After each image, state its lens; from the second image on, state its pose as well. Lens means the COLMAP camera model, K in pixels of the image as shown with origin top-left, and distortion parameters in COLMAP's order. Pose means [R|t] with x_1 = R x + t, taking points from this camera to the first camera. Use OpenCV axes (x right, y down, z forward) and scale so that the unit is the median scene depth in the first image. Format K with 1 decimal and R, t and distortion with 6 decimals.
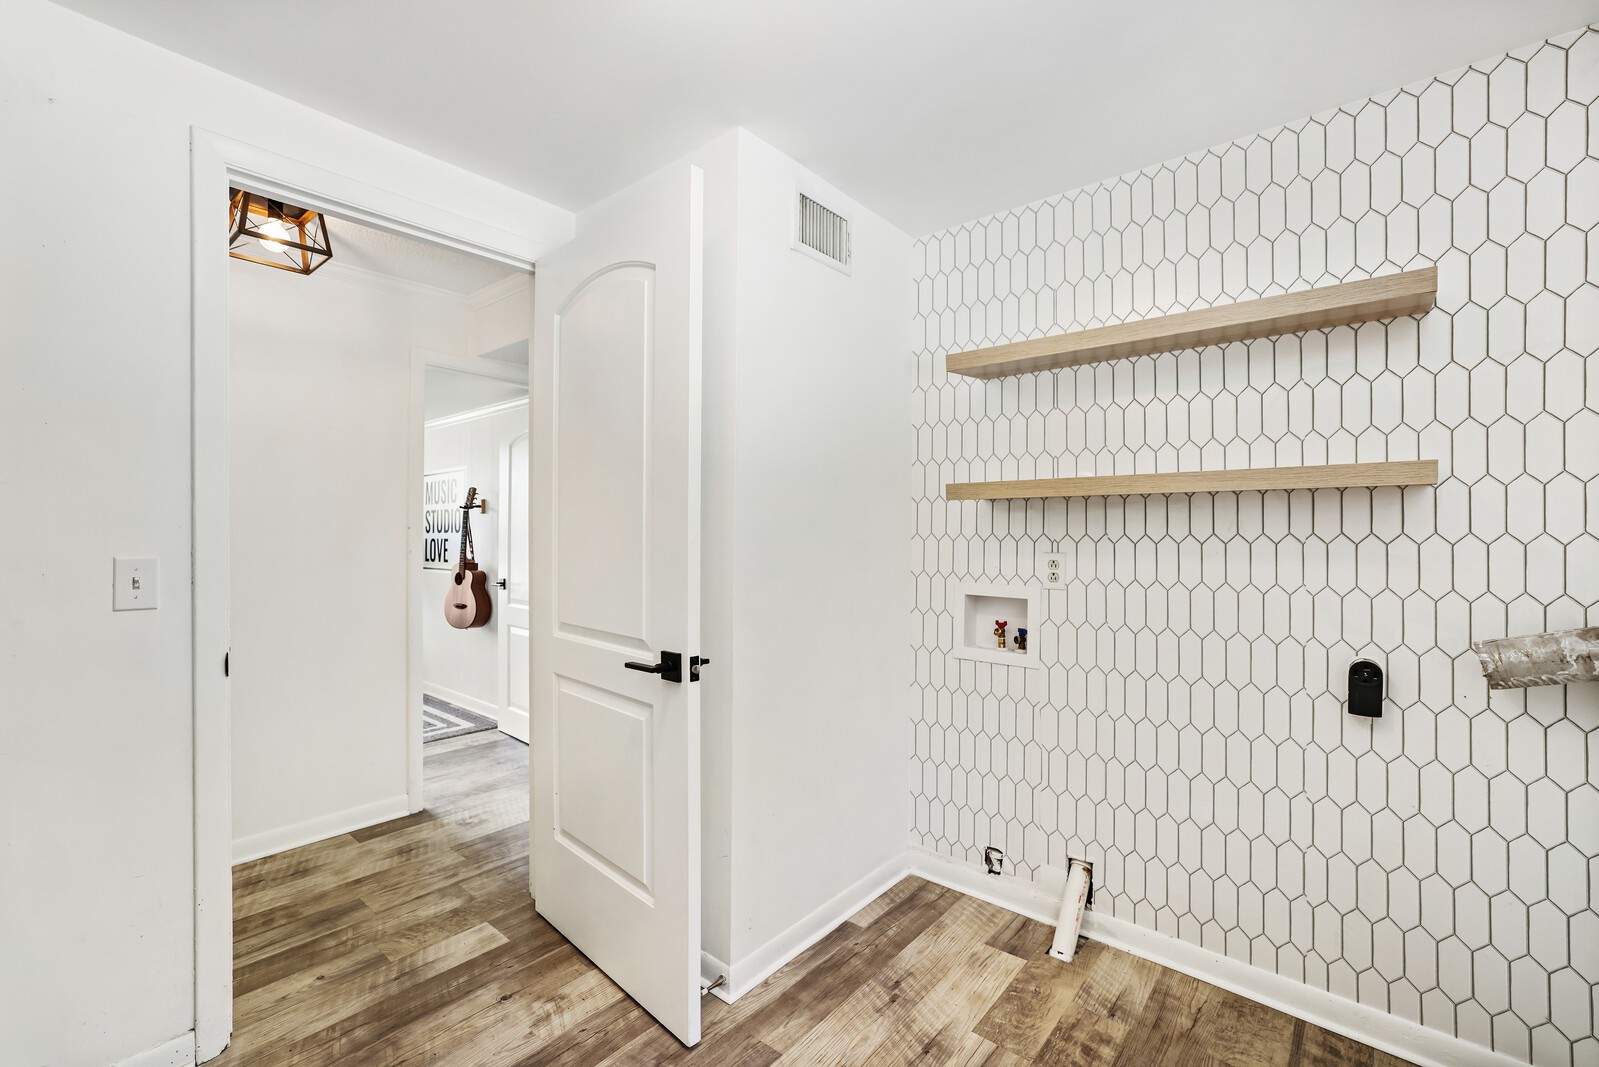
lens RADIAL K [[680.4, 0, 799.8], [0, 680.4, 531.9], [0, 0, 1]] dist [0.002625, 0.000049]
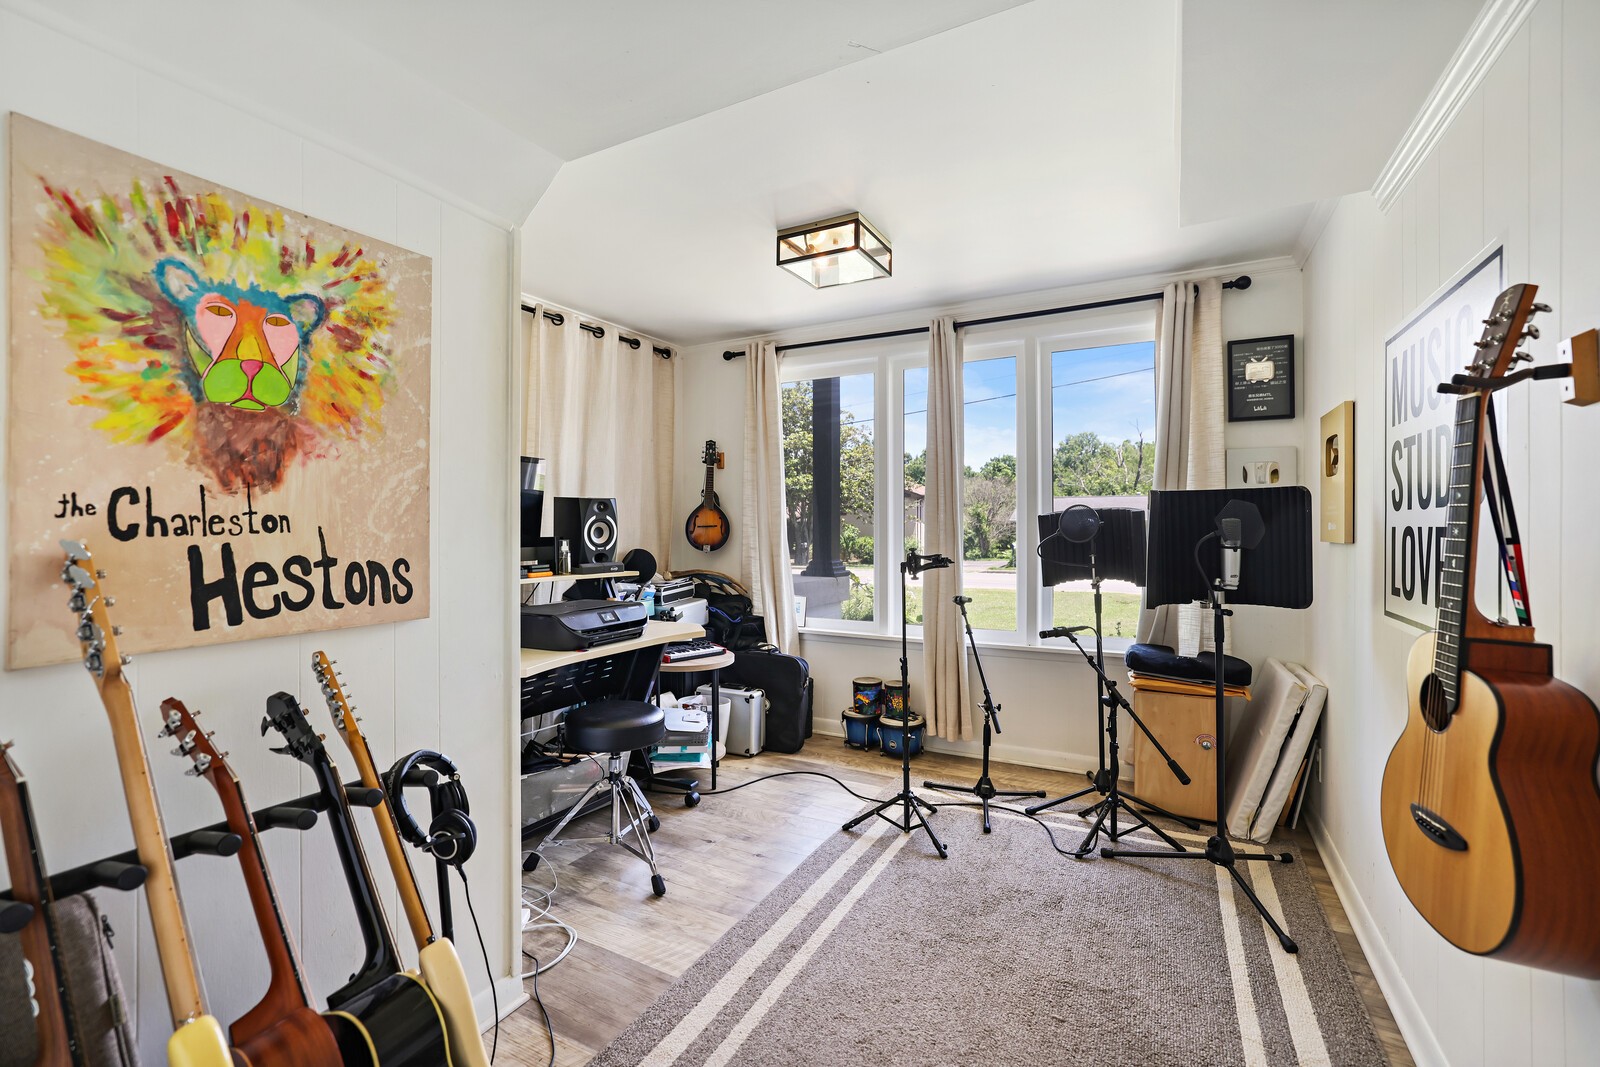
lens RADIAL K [[680.8, 0, 800.3], [0, 680.8, 526.5], [0, 0, 1]] dist [0.002625, 0.000049]
pose [[0.204214, 0.000681, -0.978926, -0.317729], [0.006801, 0.999975, 0.002114, 0.007962], [0.978903, -0.007090, 0.204204, 0.737466]]
